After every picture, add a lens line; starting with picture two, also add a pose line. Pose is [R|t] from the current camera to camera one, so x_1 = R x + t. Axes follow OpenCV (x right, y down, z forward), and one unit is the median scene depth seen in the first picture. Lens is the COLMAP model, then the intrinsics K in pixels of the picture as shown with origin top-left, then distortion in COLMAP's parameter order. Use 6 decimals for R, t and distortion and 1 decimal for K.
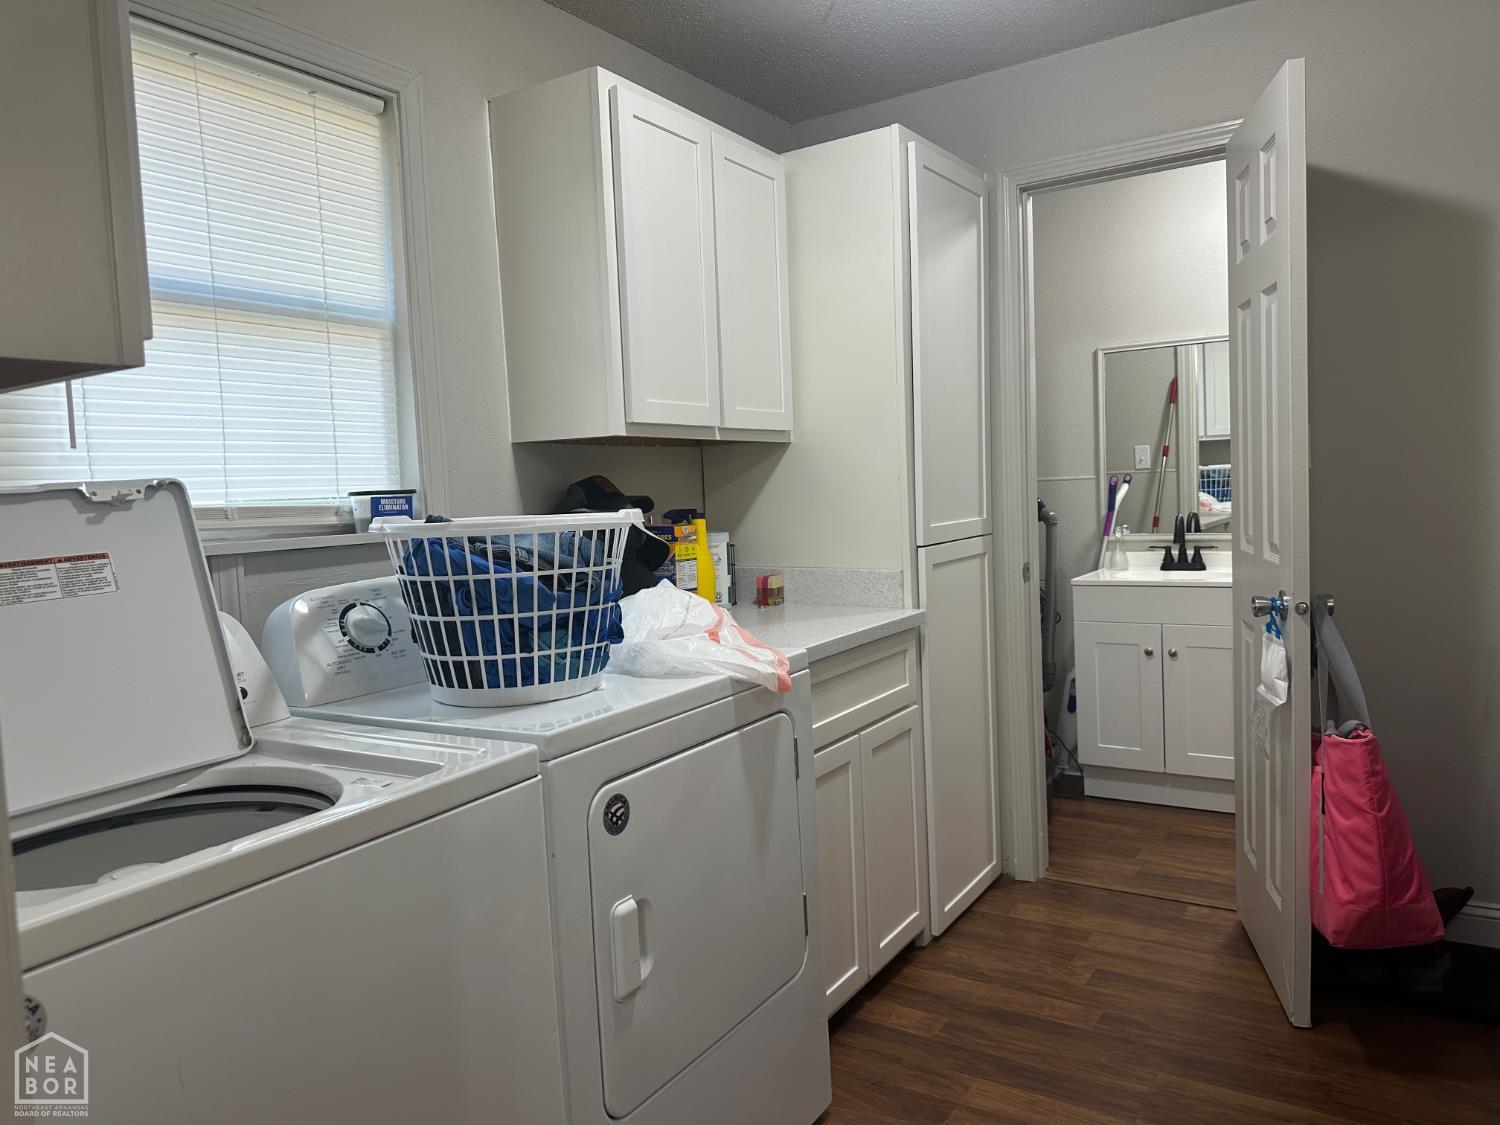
lens RADIAL K [[1044.9, 0, 750.0], [0, 1044.9, 562.5], [0, 0, 1]] dist [0.149689, -0.201404]
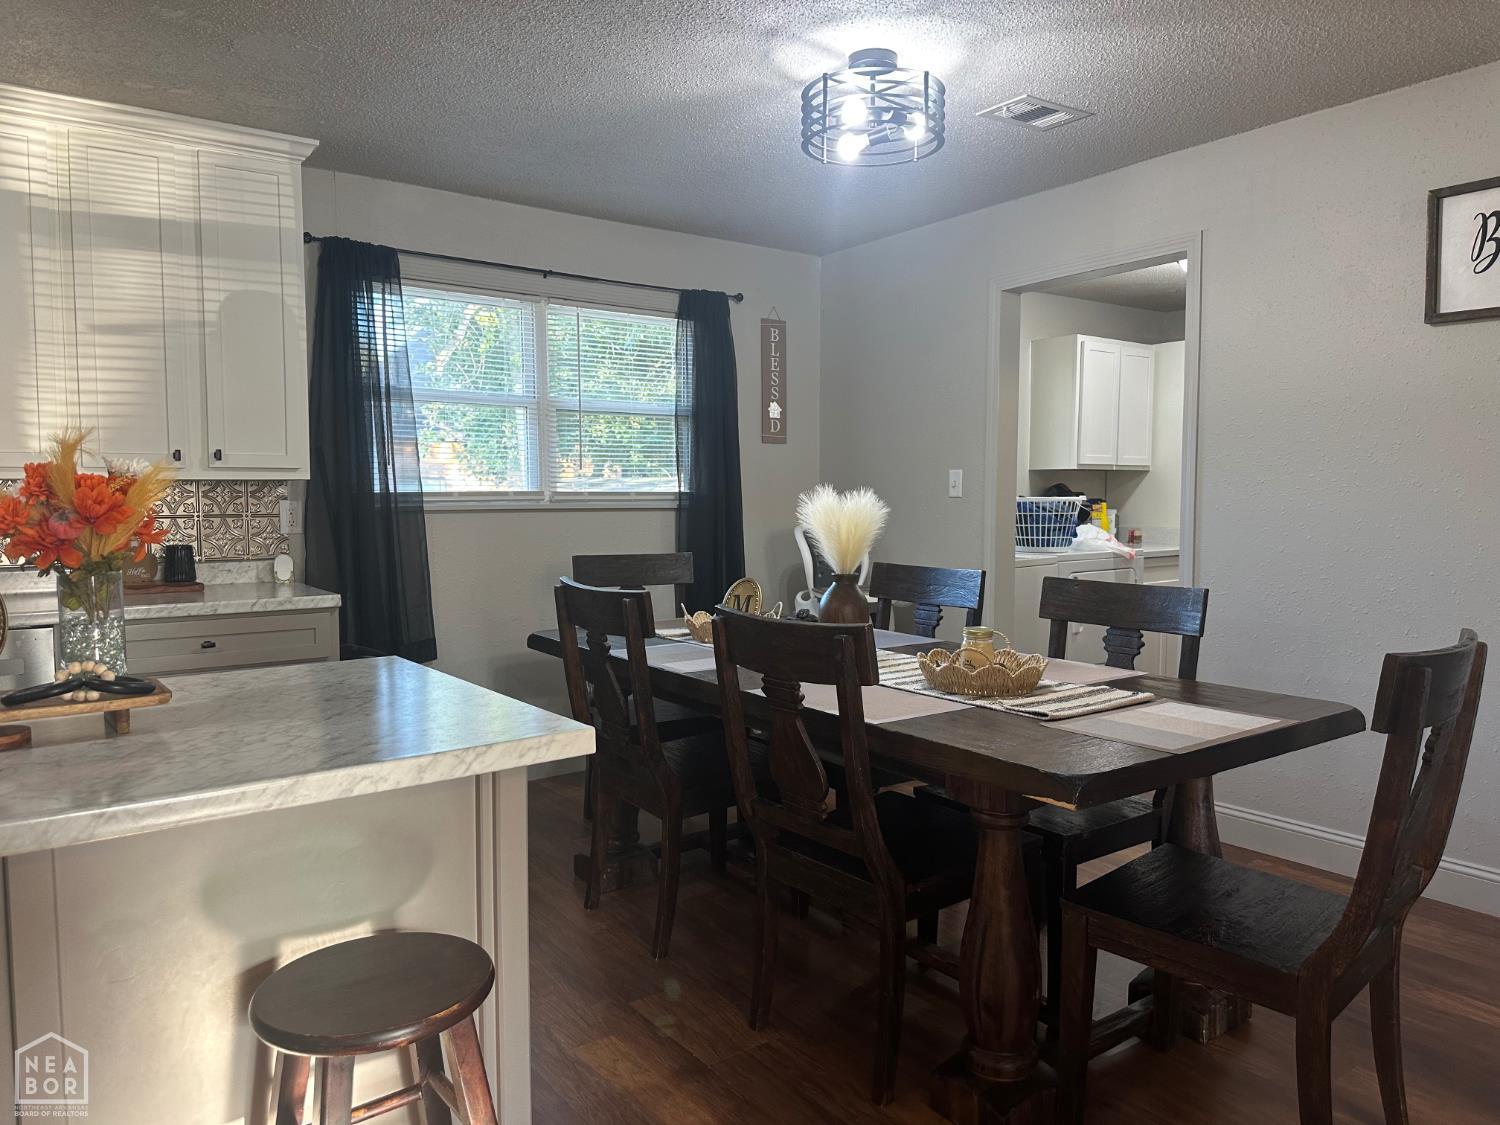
lens RADIAL K [[1066.2, 0, 750.0], [0, 1066.2, 562.5], [0, 0, 1]] dist [0.000696, -0.004841]
pose [[0.933535, 0.070183, -0.351550, 0.075324], [-0.067122, 0.997526, 0.020904, 0.118434], [0.352147, 0.004082, 0.935936, -1.874497]]
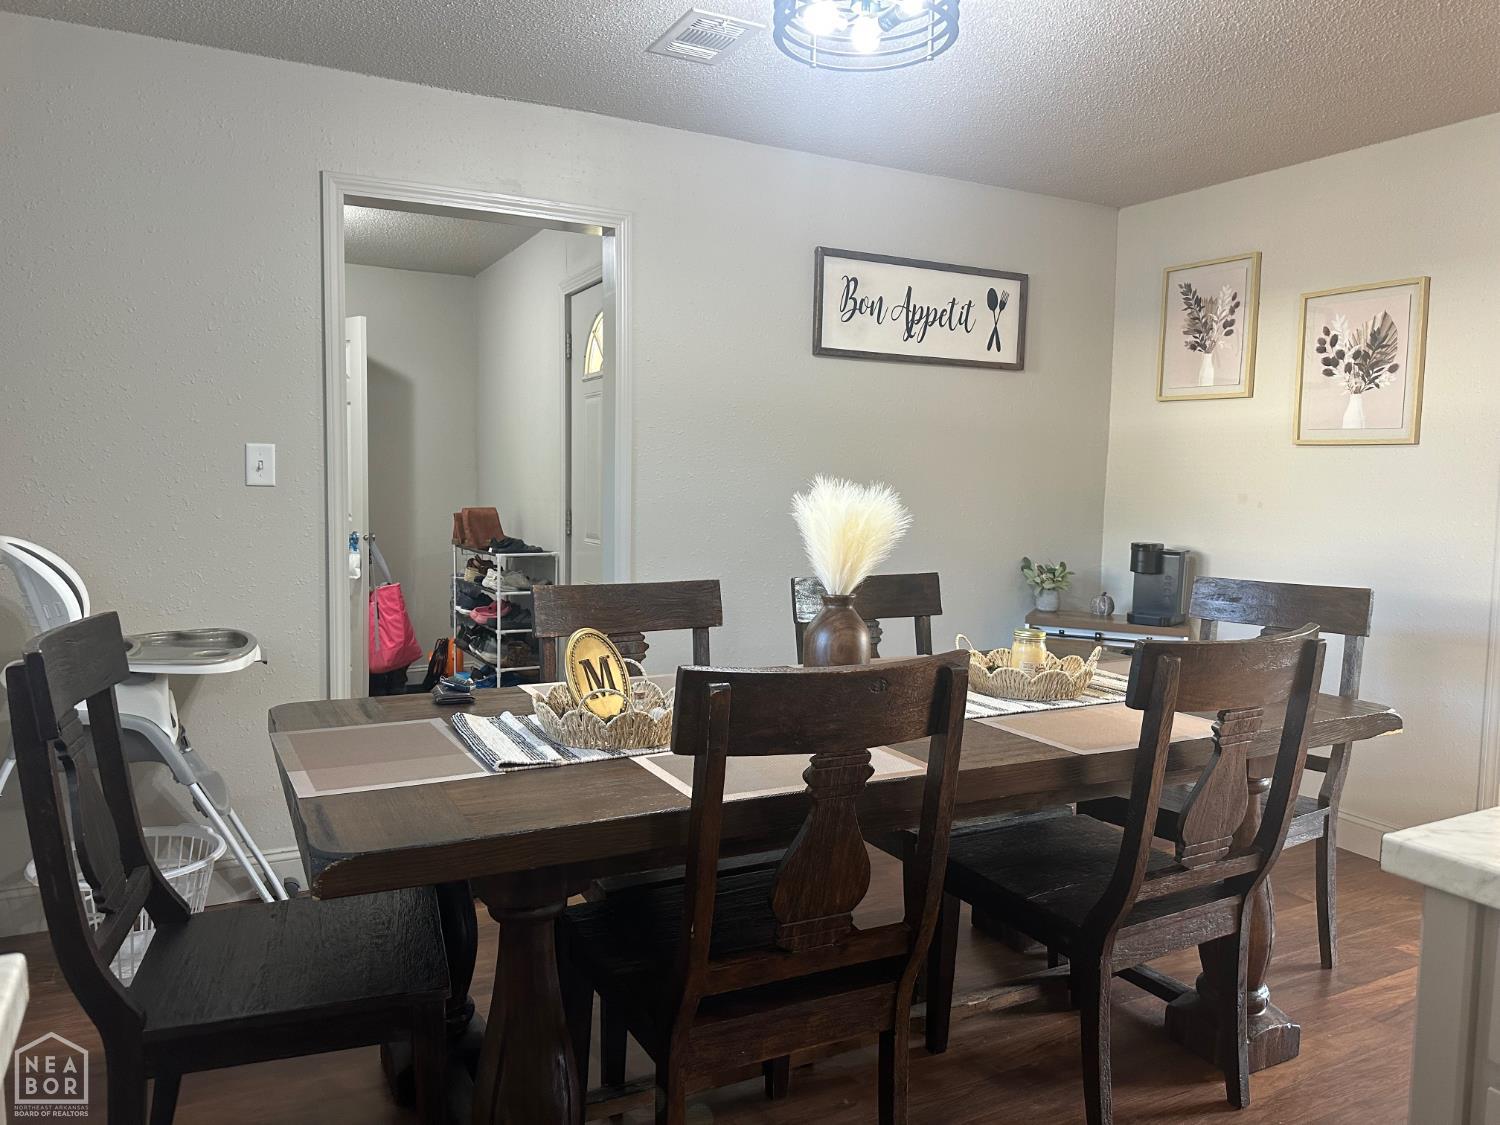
lens RADIAL K [[1066.2, 0, 750.0], [0, 1066.2, 562.5], [0, 0, 1]] dist [0.000696, -0.004841]
pose [[0.495861, -0.013120, 0.868303, -1.221073], [0.017889, 0.999828, 0.004892, 0.109113], [-0.868218, 0.013107, 0.496010, -1.009505]]
